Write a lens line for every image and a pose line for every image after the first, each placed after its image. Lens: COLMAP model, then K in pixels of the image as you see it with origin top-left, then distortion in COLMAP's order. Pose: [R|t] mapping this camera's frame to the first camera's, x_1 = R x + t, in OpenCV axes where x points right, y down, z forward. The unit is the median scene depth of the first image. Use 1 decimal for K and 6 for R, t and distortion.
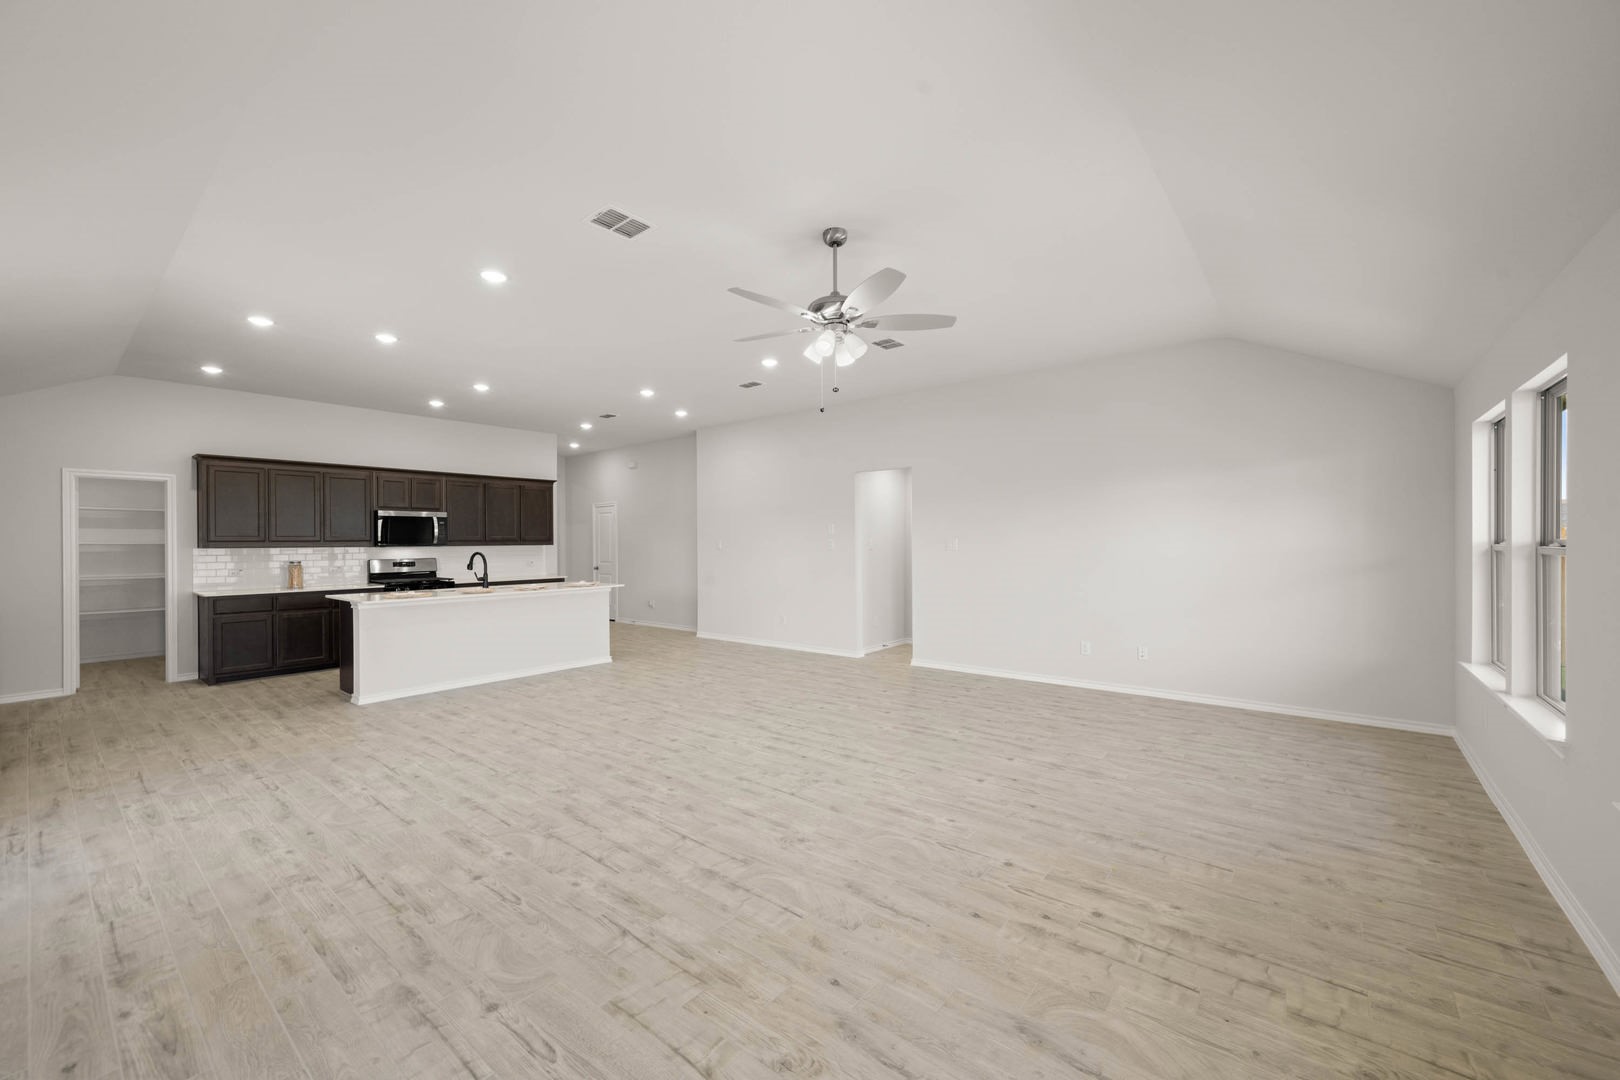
lens RADIAL K [[634.4, 0, 808.5], [0, 634.4, 539.4], [0, 0, 1]] dist [-0.001506, 0.000862]
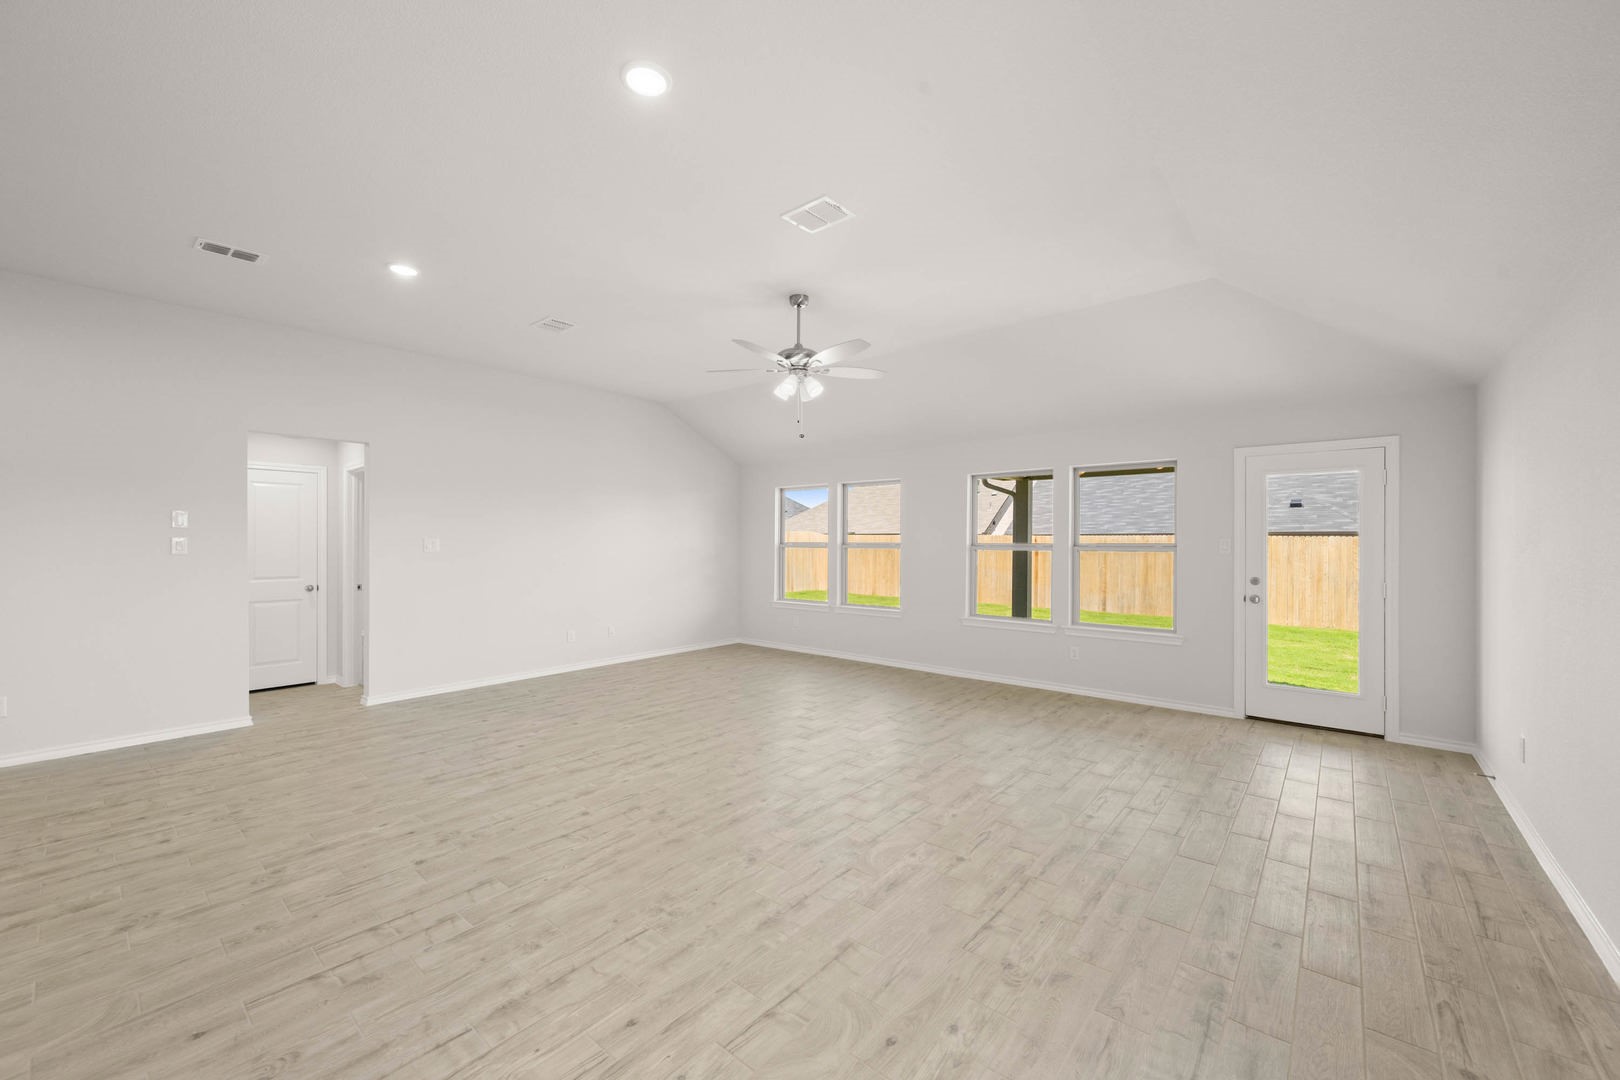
lens RADIAL K [[634.4, 0, 815.8], [0, 634.4, 540.6], [0, 0, 1]] dist [-0.001506, 0.000862]
pose [[0.012302, 0.009728, 0.999877, -0.886583], [-0.003114, 0.999948, -0.009690, 0.010500], [-0.999919, -0.002994, 0.012332, 0.689959]]
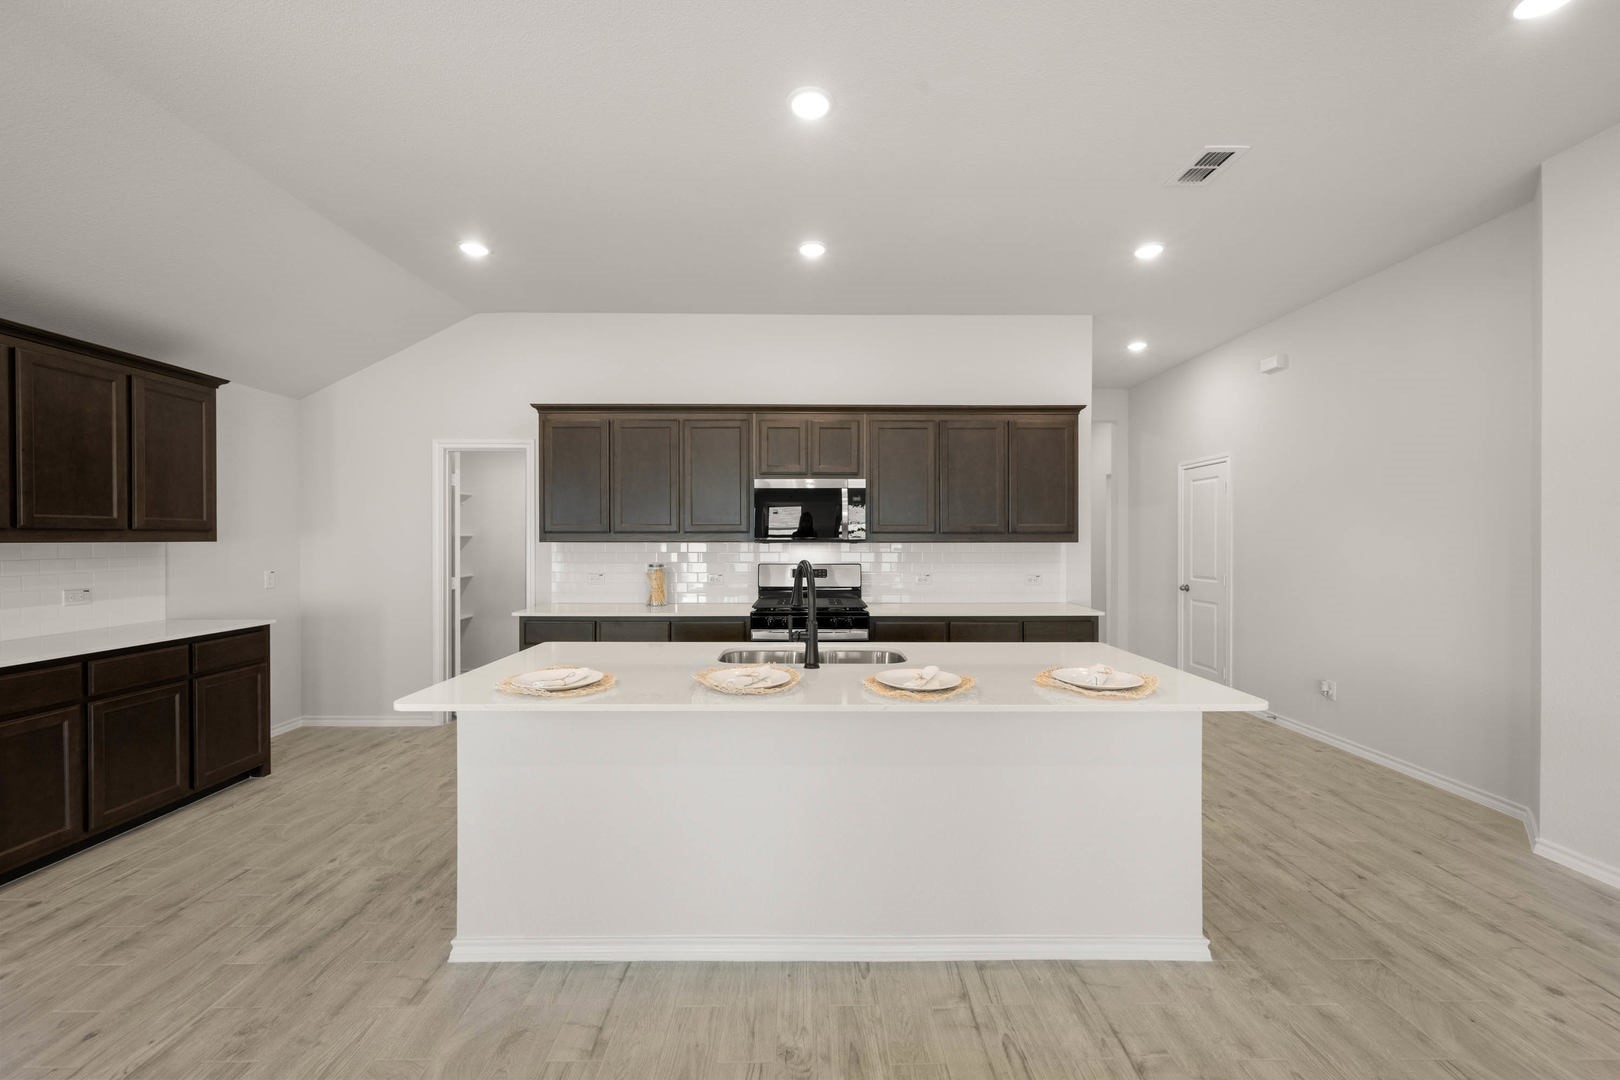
lens RADIAL K [[634.4, 0, 811.8], [0, 634.4, 538.7], [0, 0, 1]] dist [-0.001506, 0.000862]
pose [[0.639975, 0.007511, -0.768359, -0.331481], [-0.002980, 0.999969, 0.007294, 0.006362], [0.768390, -0.002378, 0.639978, 1.086744]]
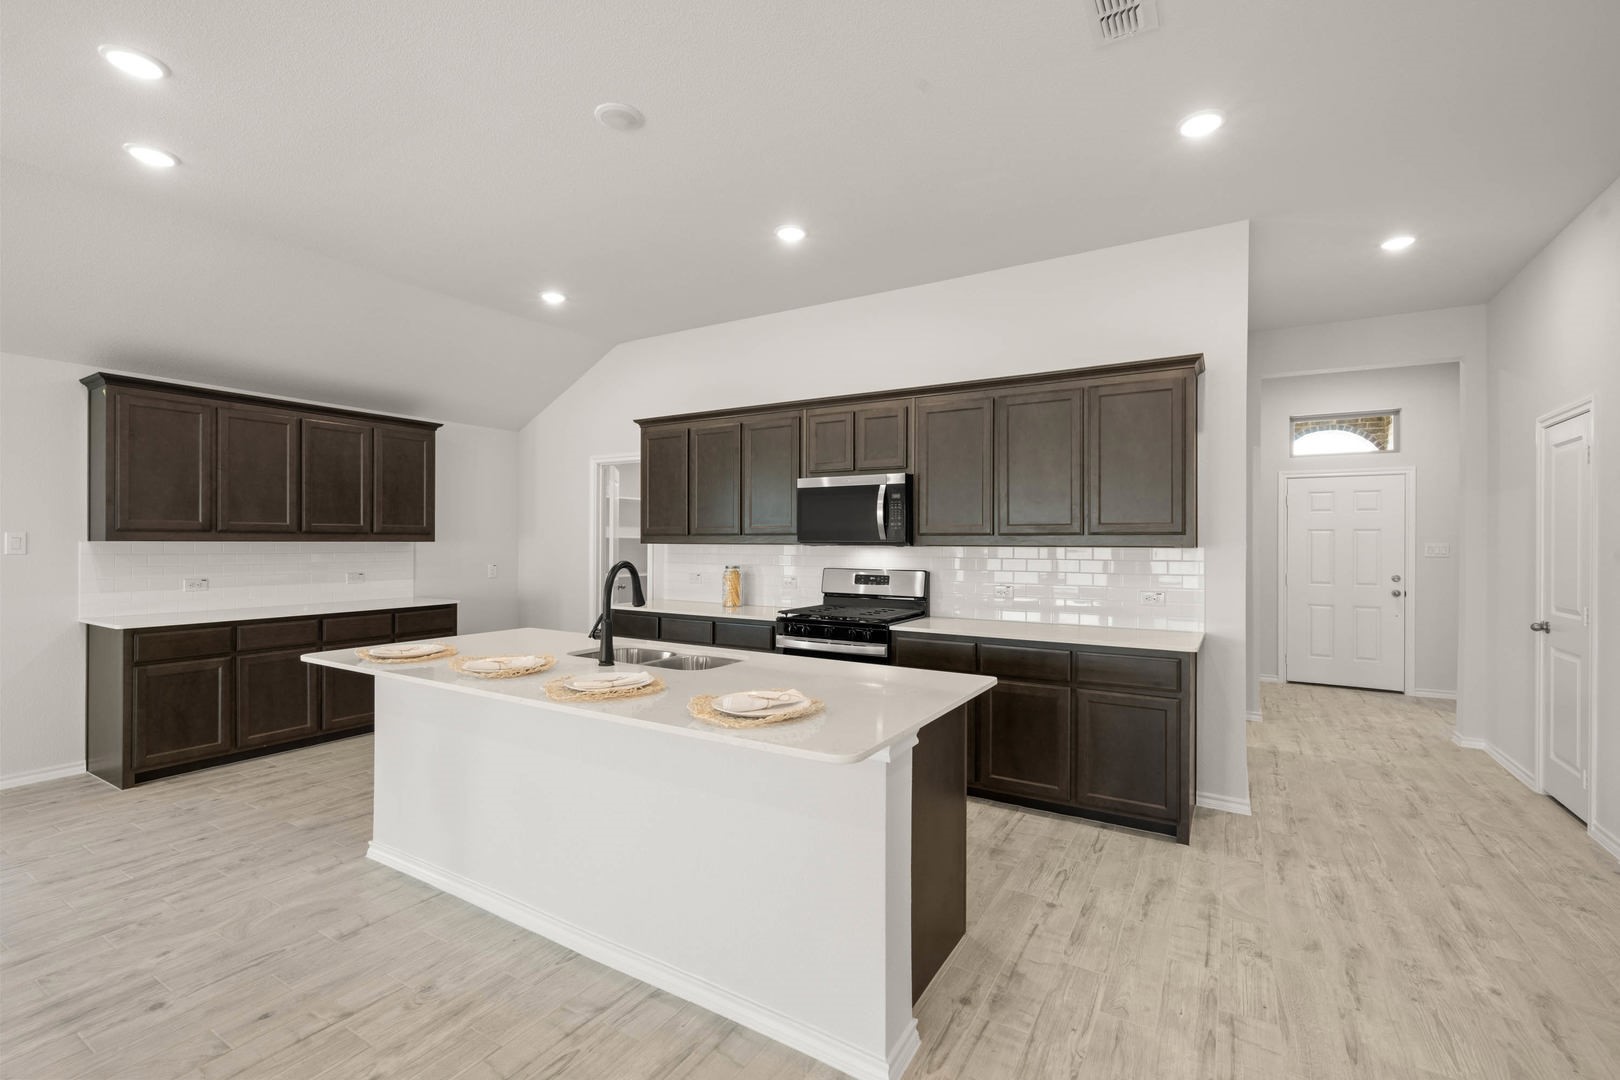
lens RADIAL K [[708.2, 0, 813.9], [0, 708.2, 535.4], [0, 0, 1]] dist [0.000334, -0.000366]
pose [[0.142083, -0.000035, -0.989855, -0.118847], [-0.003135, 0.999995, -0.000485, 0.005945], [0.989850, 0.003172, 0.142082, 1.494324]]
